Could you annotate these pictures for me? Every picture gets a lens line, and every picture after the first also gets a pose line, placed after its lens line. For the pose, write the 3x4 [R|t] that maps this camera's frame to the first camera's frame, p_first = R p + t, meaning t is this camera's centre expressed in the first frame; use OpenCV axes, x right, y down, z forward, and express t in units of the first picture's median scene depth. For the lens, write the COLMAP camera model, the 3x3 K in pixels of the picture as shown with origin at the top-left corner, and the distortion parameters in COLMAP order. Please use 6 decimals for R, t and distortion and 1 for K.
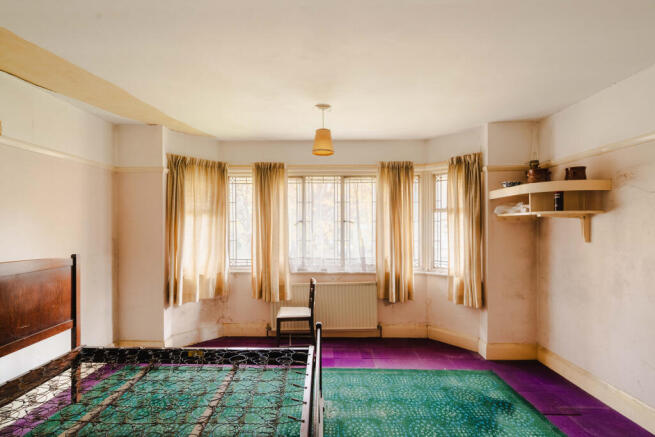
lens RADIAL K [[300.2, 0, 329.0], [0, 300.2, 227.8], [0, 0, 1]] dist [0.000473, 0.000534]
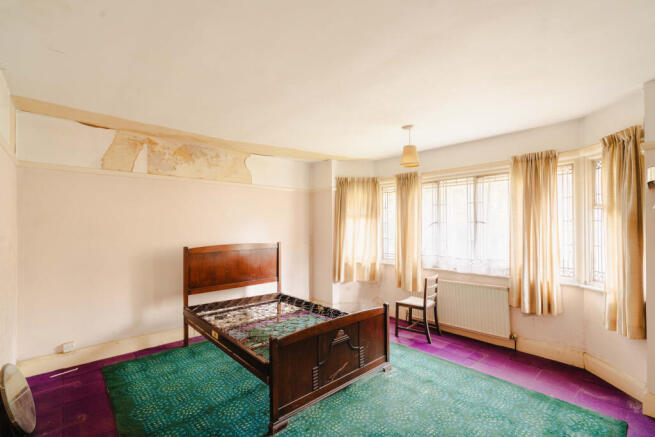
lens RADIAL K [[300.2, 0, 329.0], [0, 300.2, 227.8], [0, 0, 1]] dist [0.000473, 0.000534]
pose [[0.689847, 0.003246, -0.723948, 0.452873], [-0.002468, 0.999995, 0.002132, -0.003597], [0.723951, 0.000316, 0.689851, -0.033744]]
